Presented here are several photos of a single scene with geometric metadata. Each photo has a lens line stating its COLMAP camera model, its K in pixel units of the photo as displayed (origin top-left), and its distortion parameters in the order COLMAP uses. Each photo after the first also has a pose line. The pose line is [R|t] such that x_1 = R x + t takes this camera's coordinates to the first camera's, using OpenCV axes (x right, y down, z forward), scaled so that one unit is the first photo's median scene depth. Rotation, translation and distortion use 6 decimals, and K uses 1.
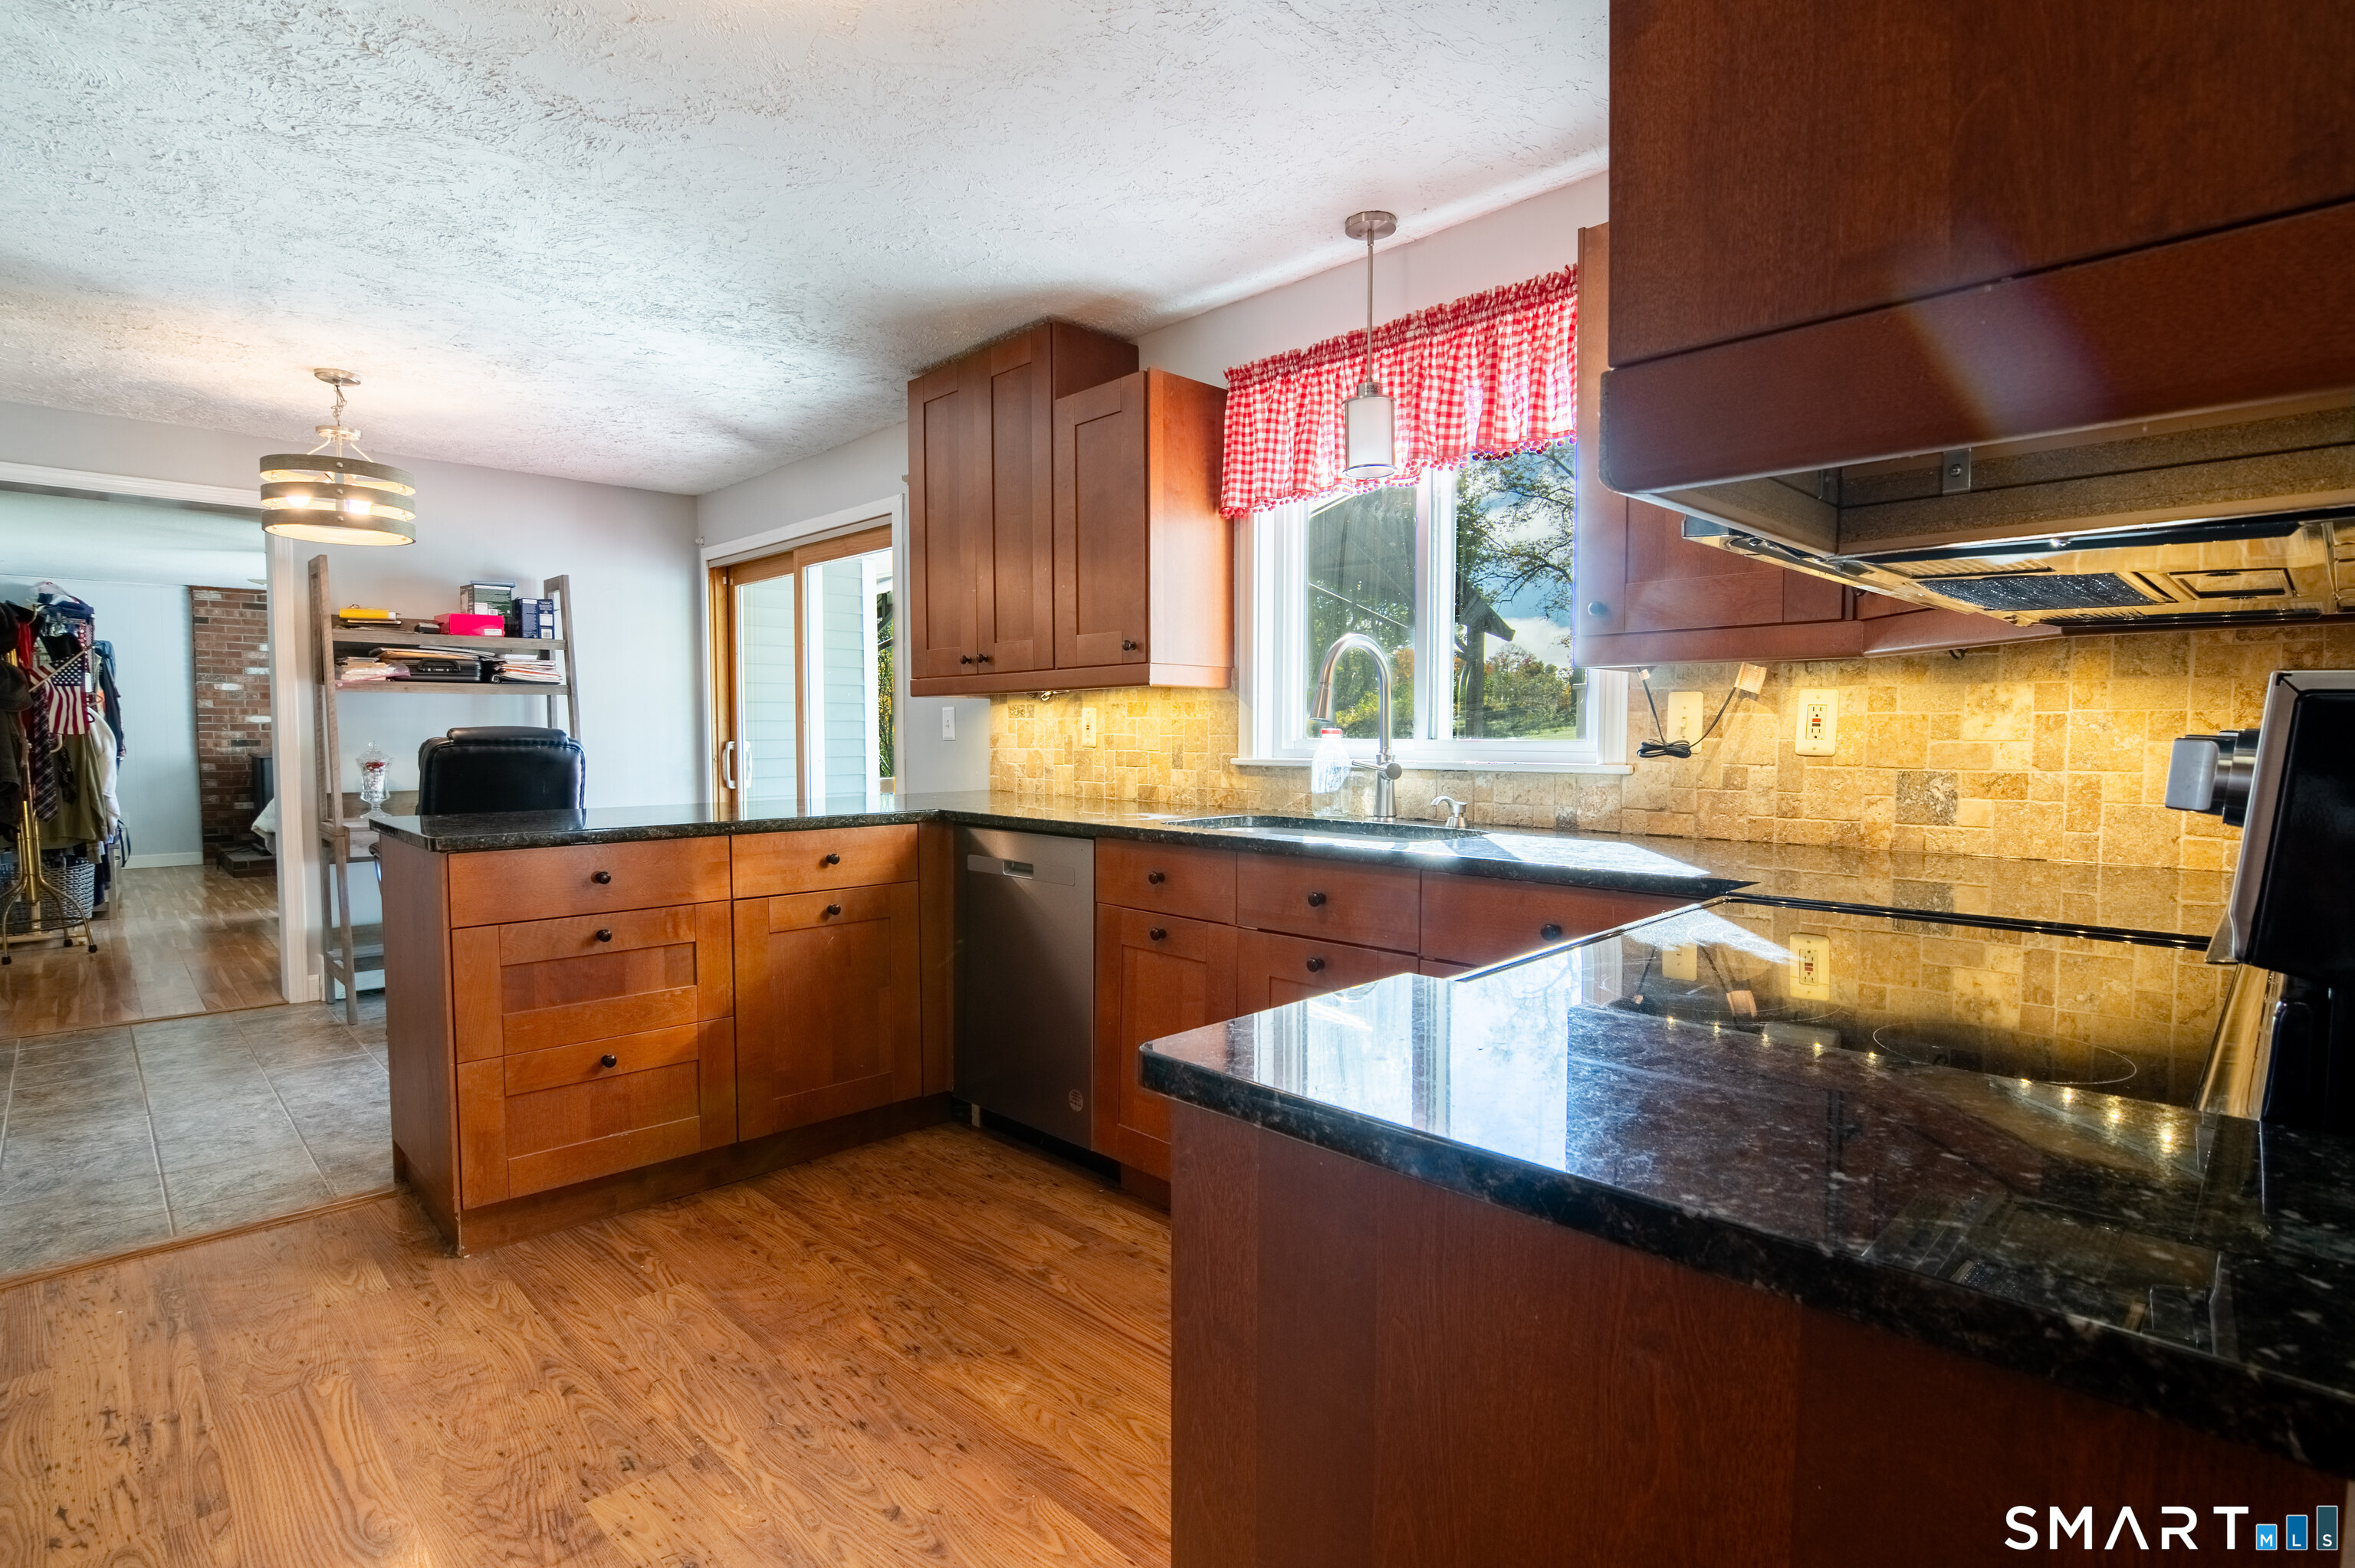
lens RADIAL K [[1153.3, 0, 1160.2], [0, 1153.3, 790.2], [0, 0, 1]] dist [-0.034254, 0.012356]
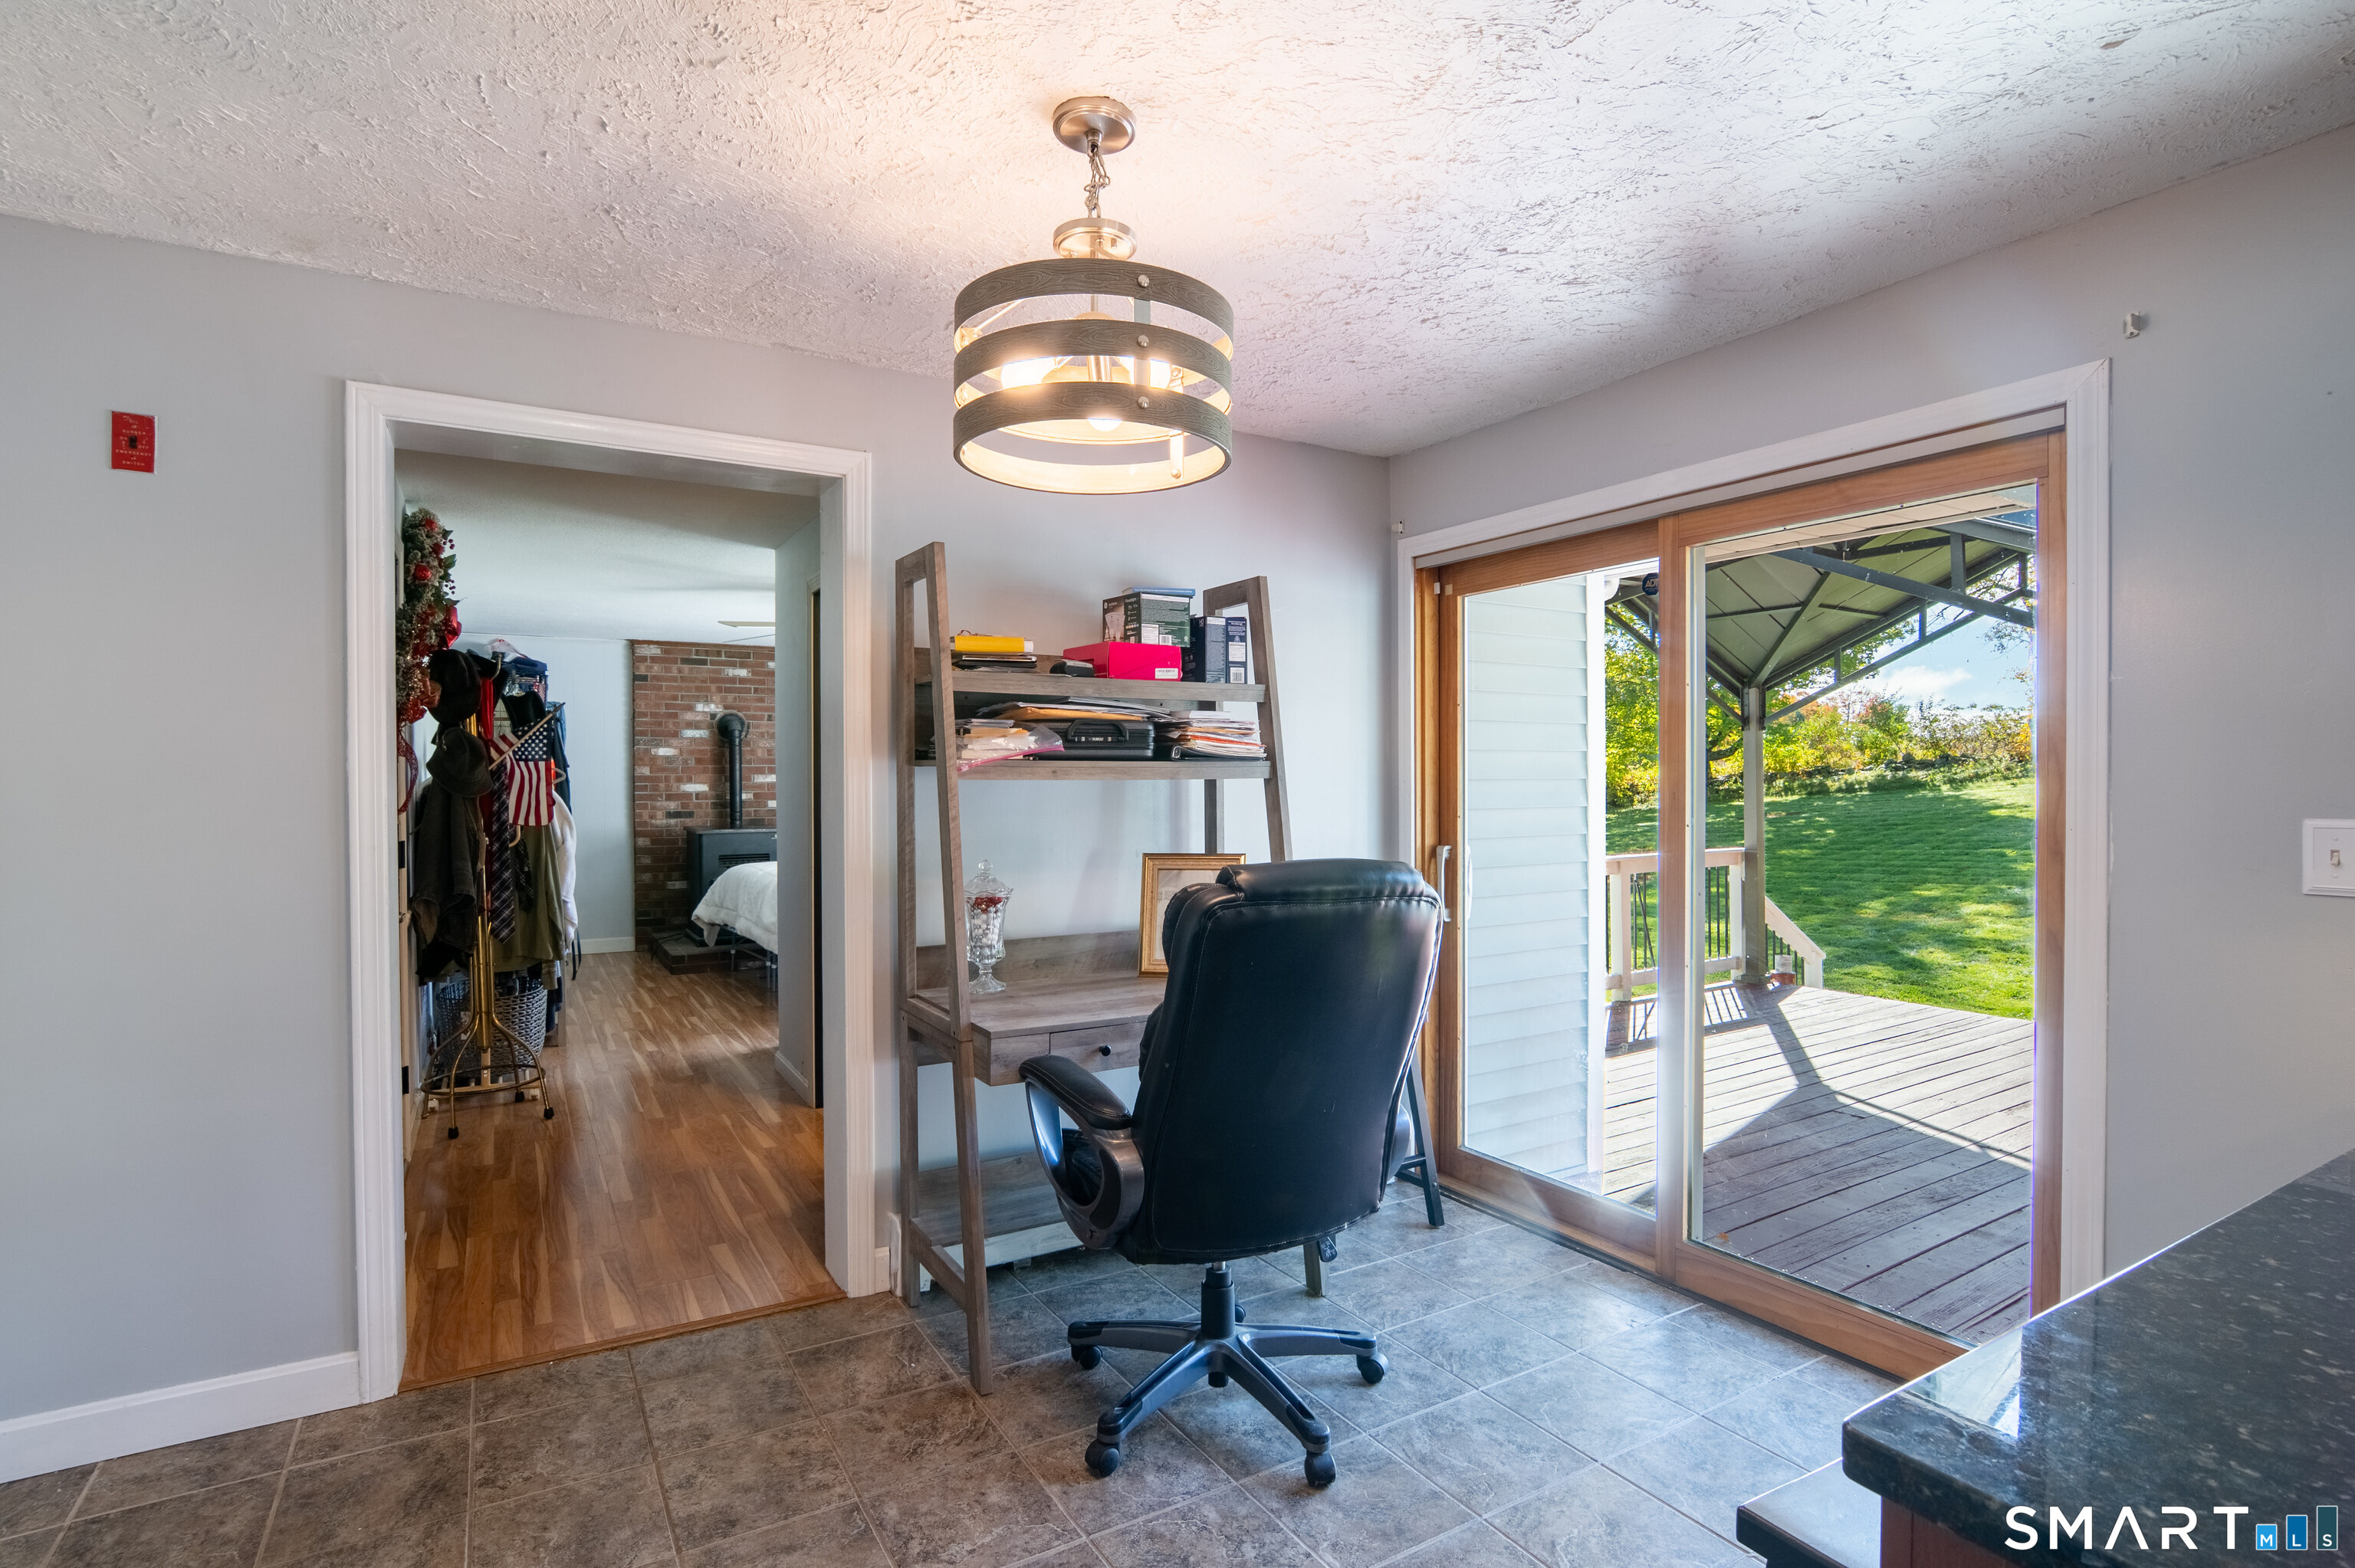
lens RADIAL K [[1153.3, 0, 1160.2], [0, 1153.3, 790.2], [0, 0, 1]] dist [-0.034254, 0.012356]
pose [[0.971261, -0.000337, -0.238016, -0.399156], [-0.009742, 0.999105, -0.041168, -0.048227], [0.237817, 0.042304, 0.970388, 0.380503]]
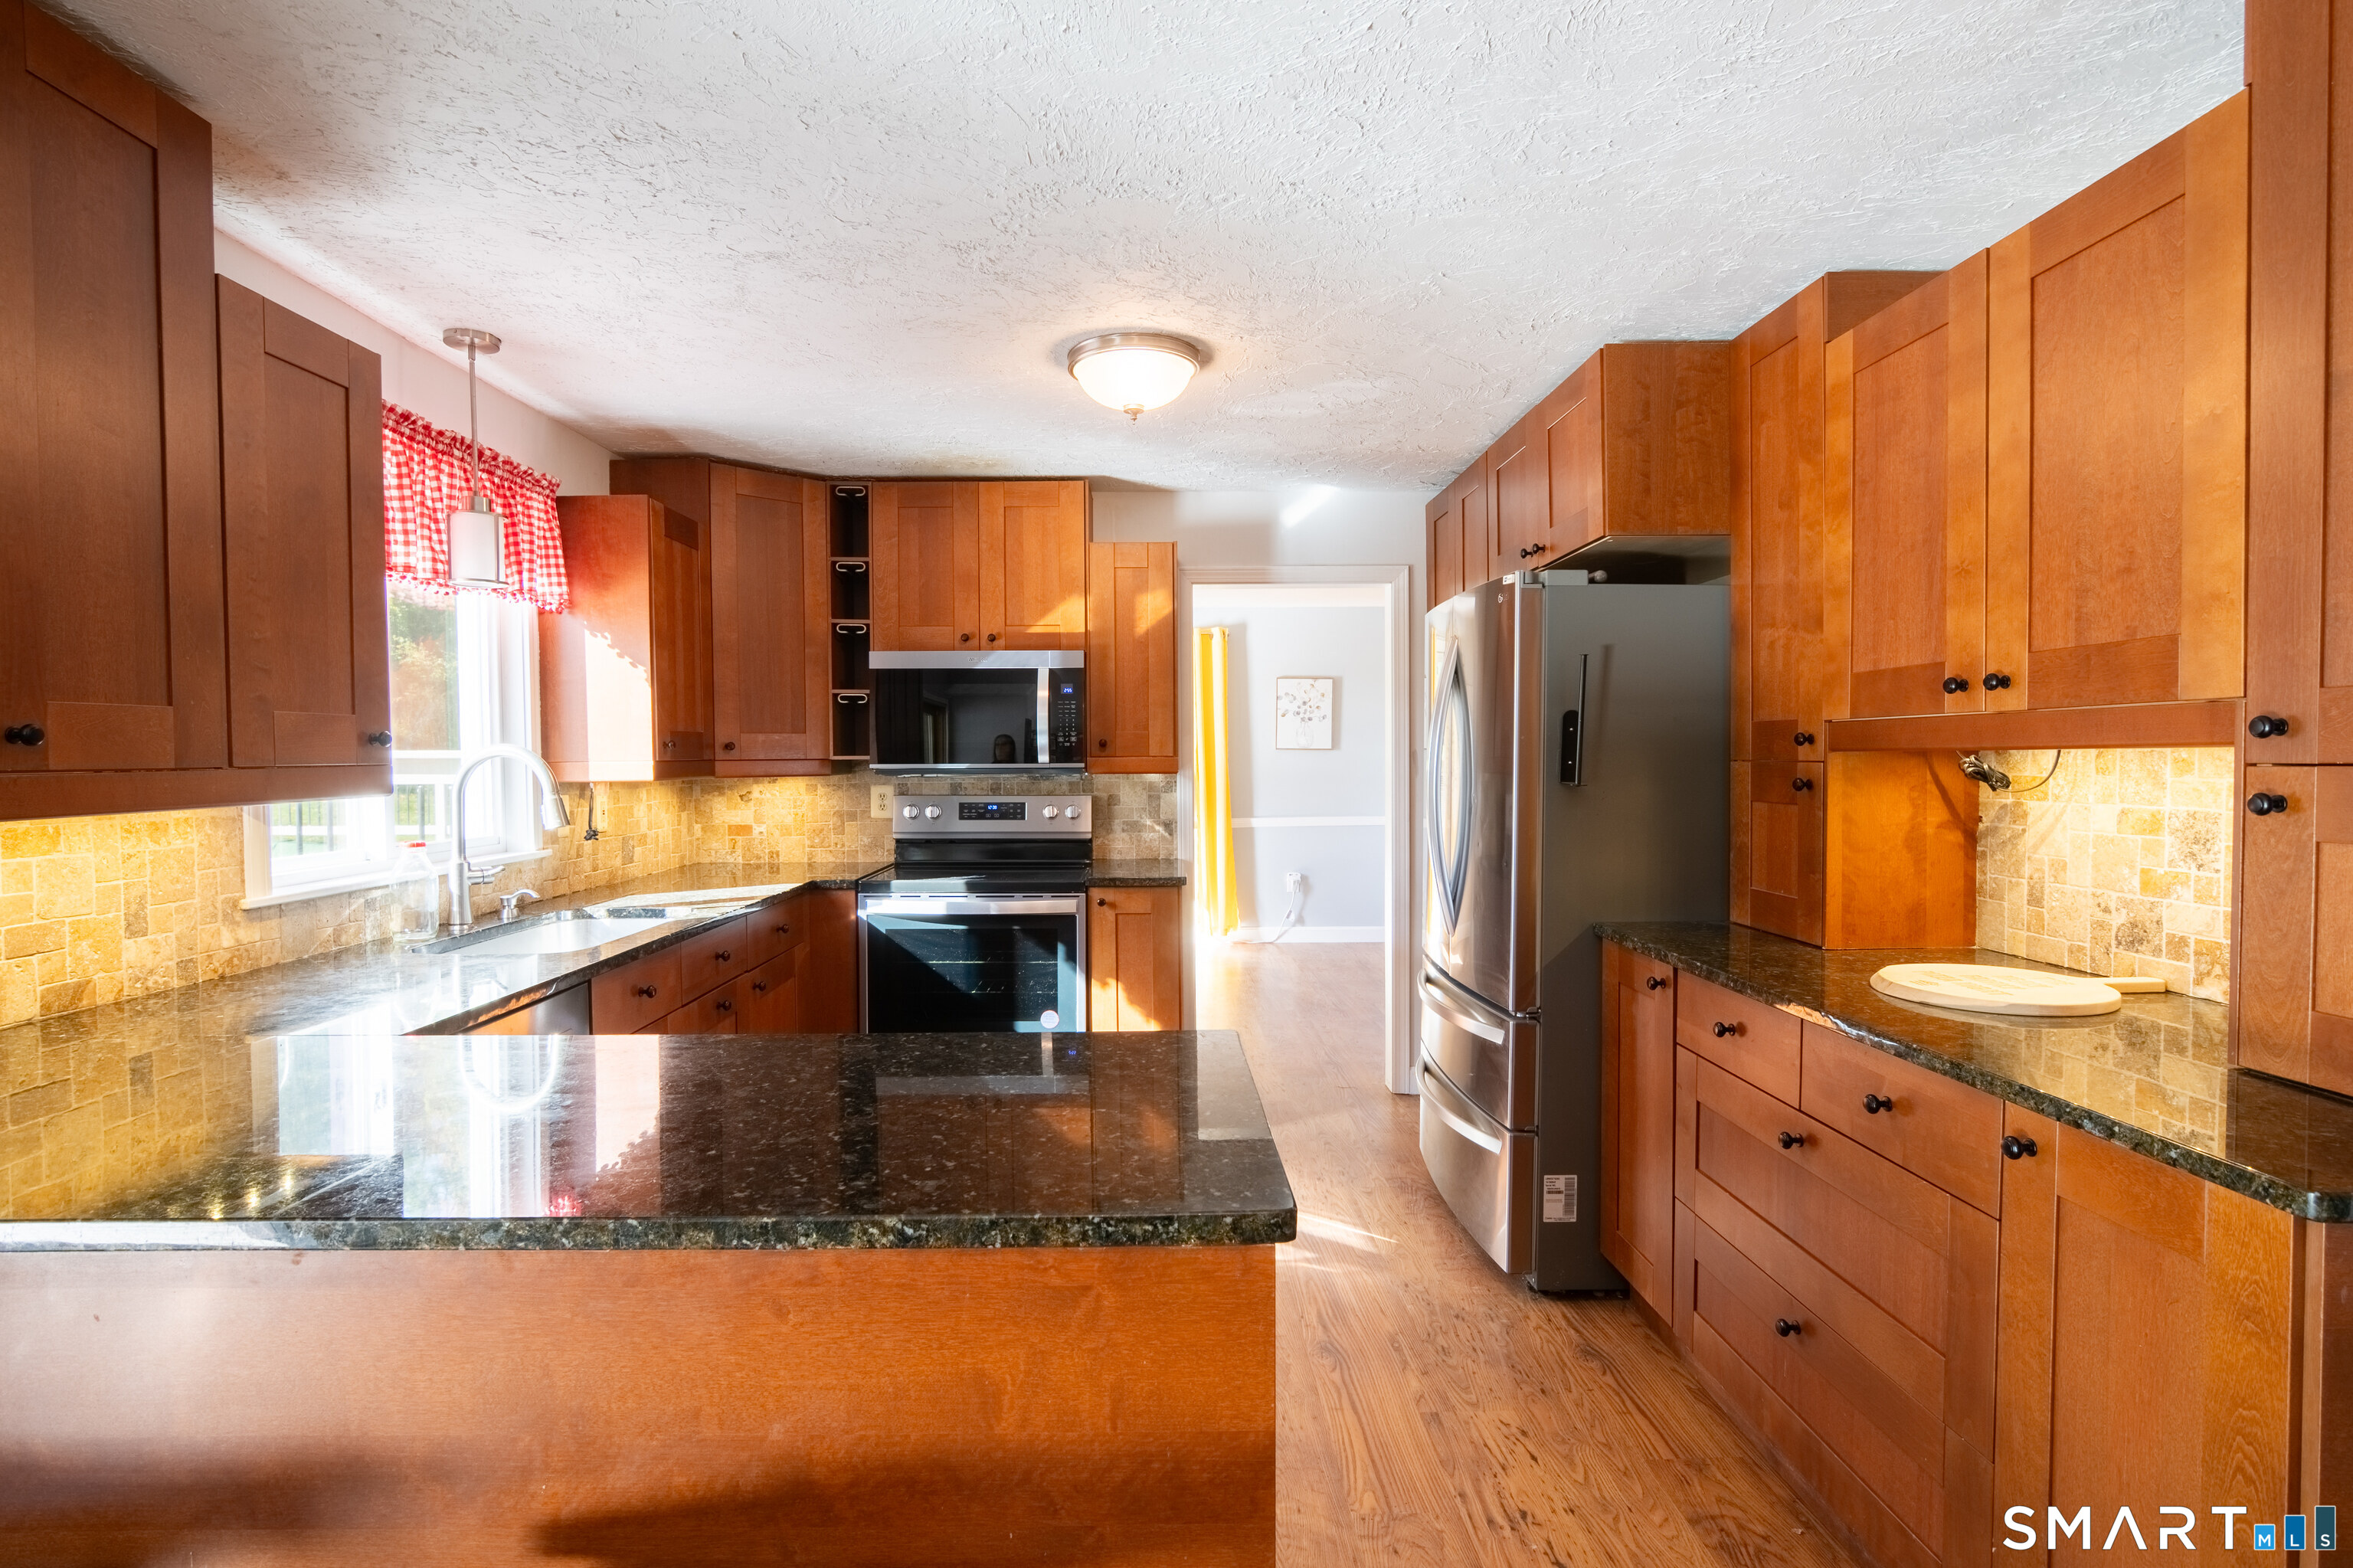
lens RADIAL K [[1152.5, 0, 1159.3], [0, 1152.5, 790.2], [0, 0, 1]] dist [-0.034254, 0.012356]
pose [[-0.728976, -0.015282, 0.684368, -0.471626], [0.043534, 0.996692, 0.068628, -0.068675], [-0.683153, 0.079821, -0.725900, 0.665271]]
